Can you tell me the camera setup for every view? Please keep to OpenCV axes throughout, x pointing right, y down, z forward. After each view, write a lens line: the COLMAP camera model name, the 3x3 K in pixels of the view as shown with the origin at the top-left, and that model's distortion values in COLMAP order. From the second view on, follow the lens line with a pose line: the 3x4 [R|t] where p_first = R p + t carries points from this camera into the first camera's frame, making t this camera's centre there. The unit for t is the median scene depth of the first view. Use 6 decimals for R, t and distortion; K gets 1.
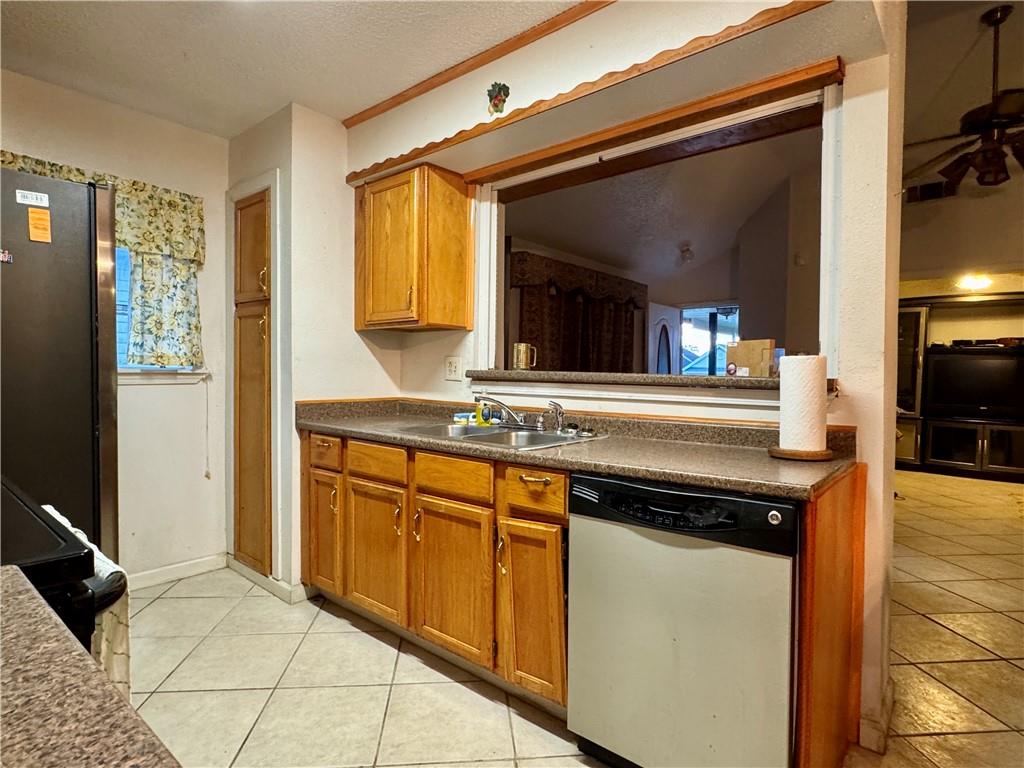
lens RADIAL K [[548.8, 0, 510.9], [0, 548.8, 384.5], [0, 0, 1]] dist [-0.006739, 0.000555]
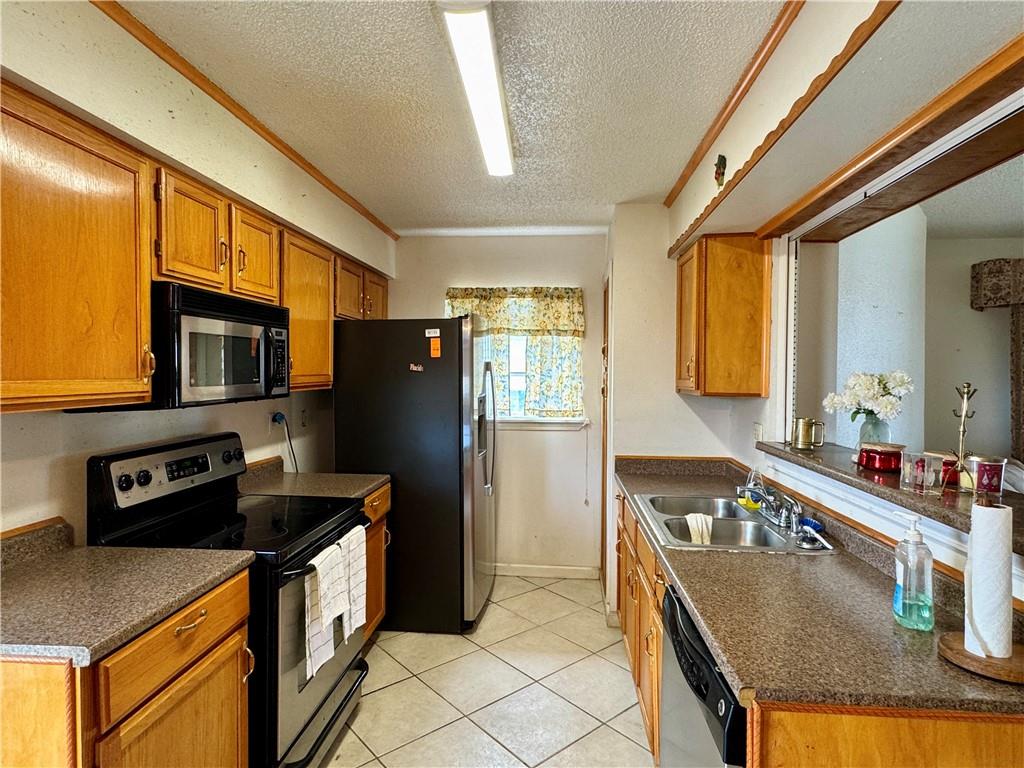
lens RADIAL K [[562.7, 0, 509.8], [0, 562.7, 382.6], [0, 0, 1]] dist [-0.002833, -0.000459]
pose [[0.573450, 0.005054, -0.819225, 0.457727], [-0.021612, 0.999726, -0.008961, -0.108135], [0.818956, 0.022844, 0.573402, 0.112499]]
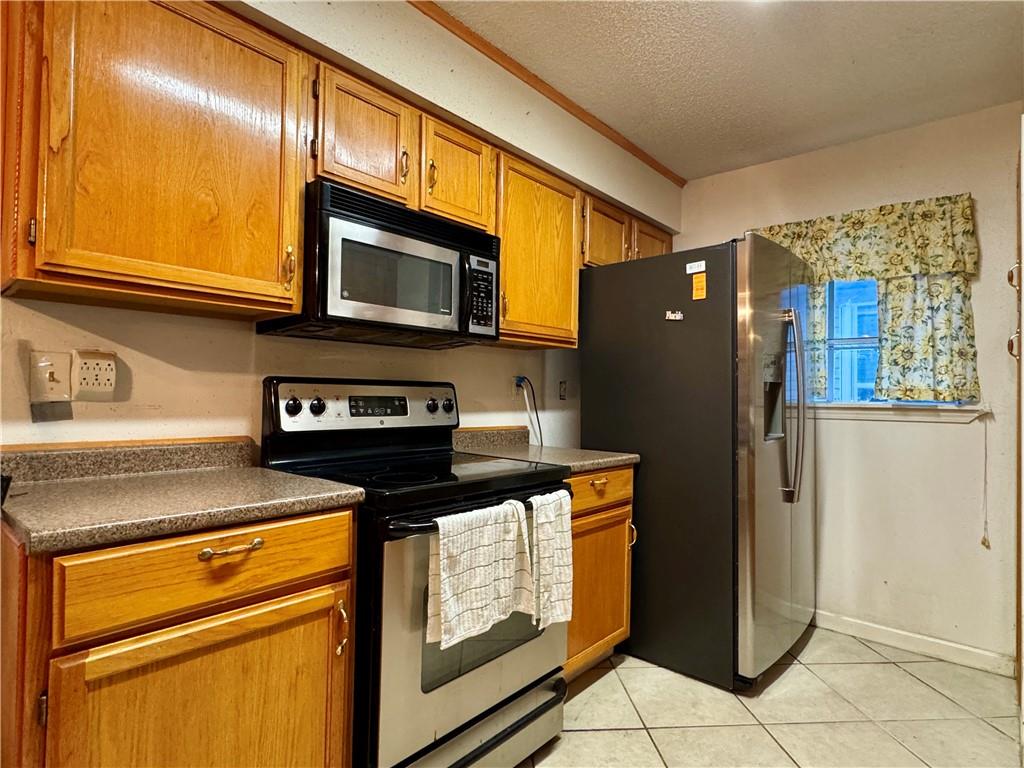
lens RADIAL K [[548.8, 0, 509.3], [0, 548.8, 384.2], [0, 0, 1]] dist [-0.006739, 0.000555]
pose [[-0.021684, -0.033584, -0.999201, 0.262675], [-0.046070, 0.998408, -0.032557, -0.001526], [0.998703, 0.045327, -0.023196, 0.377642]]
